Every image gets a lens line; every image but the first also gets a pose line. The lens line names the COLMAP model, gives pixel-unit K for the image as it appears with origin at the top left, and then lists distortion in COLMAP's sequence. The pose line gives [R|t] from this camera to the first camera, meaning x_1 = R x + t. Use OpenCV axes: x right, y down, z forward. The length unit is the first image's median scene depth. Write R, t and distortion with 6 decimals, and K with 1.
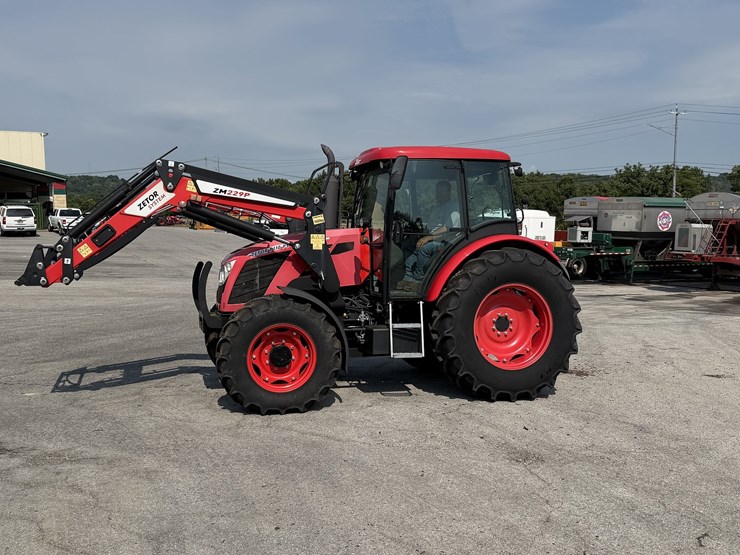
lens RADIAL K [[719.5, 0, 370.0], [0, 719.5, 277.5], [0, 0, 1]] dist [0.188157, -0.426620]
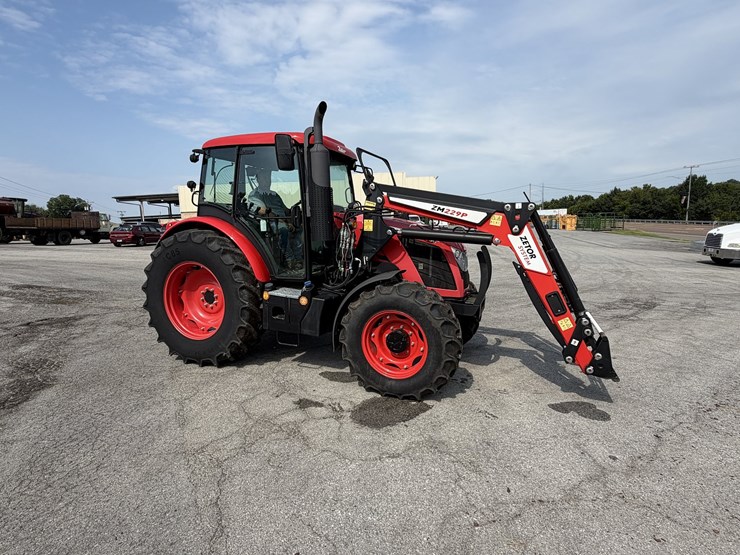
lens RADIAL K [[392.2, 0, 367.8], [0, 392.2, 276.5], [0, 0, 1]] dist [0.001352, -0.000988]
pose [[0.807123, 0.066460, -0.586630, 0.180234], [-0.033121, 0.997176, 0.067402, -0.021466], [0.589453, -0.034972, 0.807045, 0.636346]]
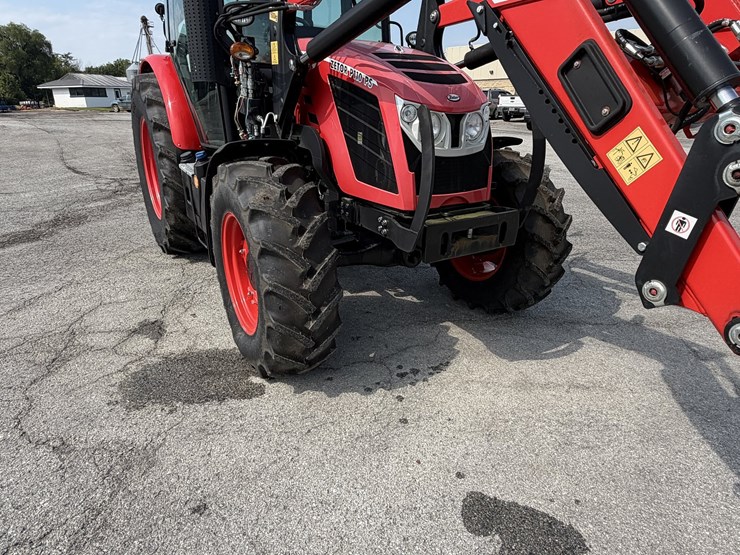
lens RADIAL K [[461.5, 0, 370.0], [0, 461.5, 277.5], [0, 0, 1]] dist [0.003423, -0.024669]
pose [[0.309306, 0.312026, -0.898315, 0.242692], [-0.074135, 0.949674, 0.304339, -0.007701], [0.948068, -0.027537, 0.316872, 1.017615]]
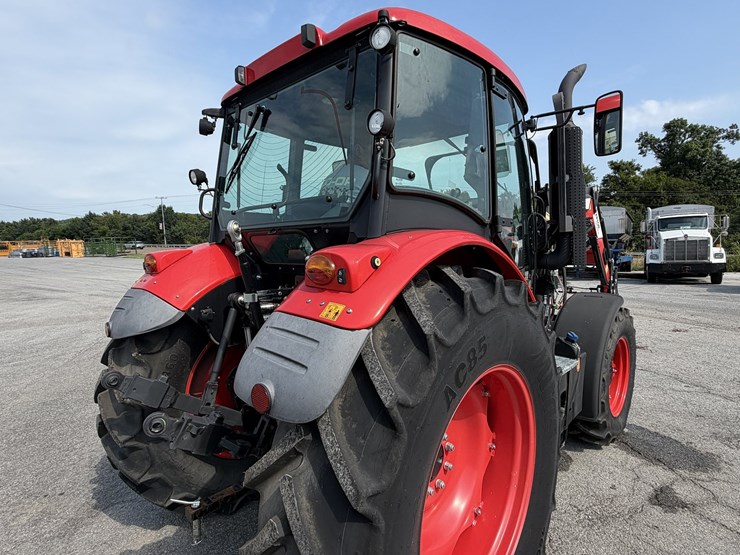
lens RADIAL K [[392.2, 0, 367.8], [0, 392.2, 276.5], [0, 0, 1]] dist [0.001352, -0.000988]
pose [[0.840977, -0.085637, 0.534252, -0.505836], [0.079029, 0.996247, 0.035291, -0.049982], [-0.535269, 0.012542, 0.844589, 0.822792]]
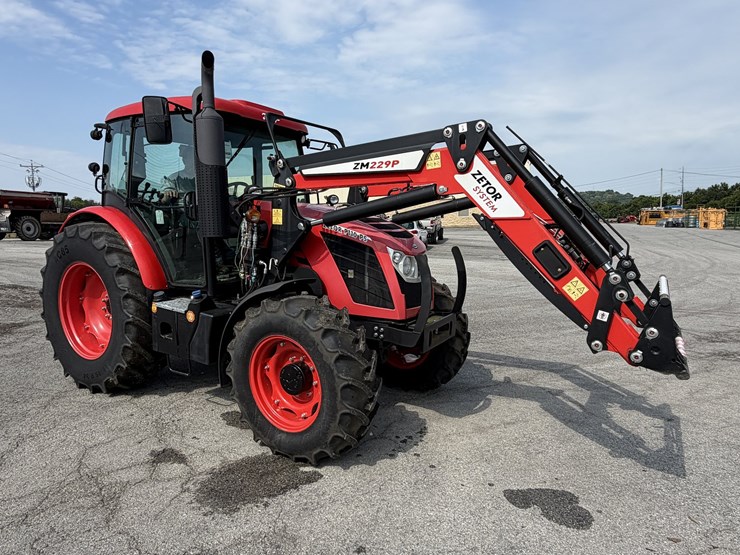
lens RADIAL K [[469.7, 0, 370.6], [0, 469.7, 274.9], [0, 0, 1]] dist [-0.000463, 0.002029]
pose [[0.693861, 0.072190, -0.716481, 0.266860], [-0.046079, 0.997374, 0.055867, -0.027328], [0.718633, -0.005749, 0.695366, 0.807120]]
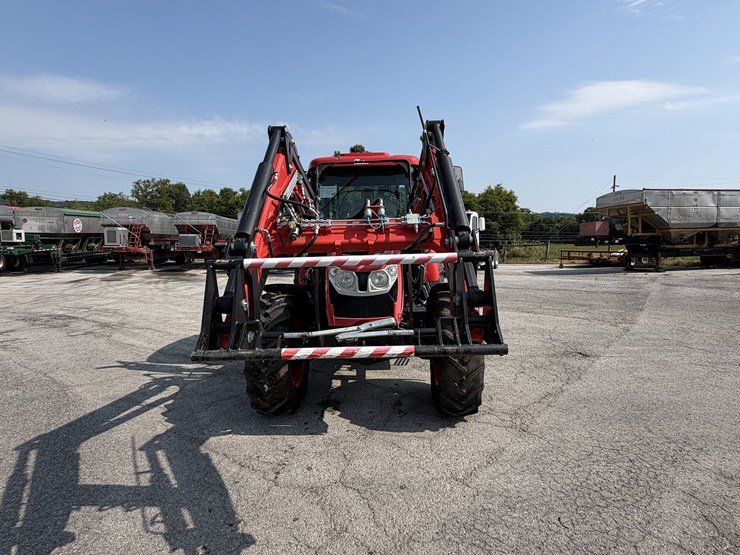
lens RADIAL K [[392.2, 0, 367.8], [0, 392.2, 276.5], [0, 0, 1]] dist [0.001352, -0.000988]
pose [[0.310795, -0.113448, 0.943682, -0.594156], [0.068753, 0.992934, 0.096726, -0.050098], [-0.947987, 0.034819, 0.316398, 0.842952]]
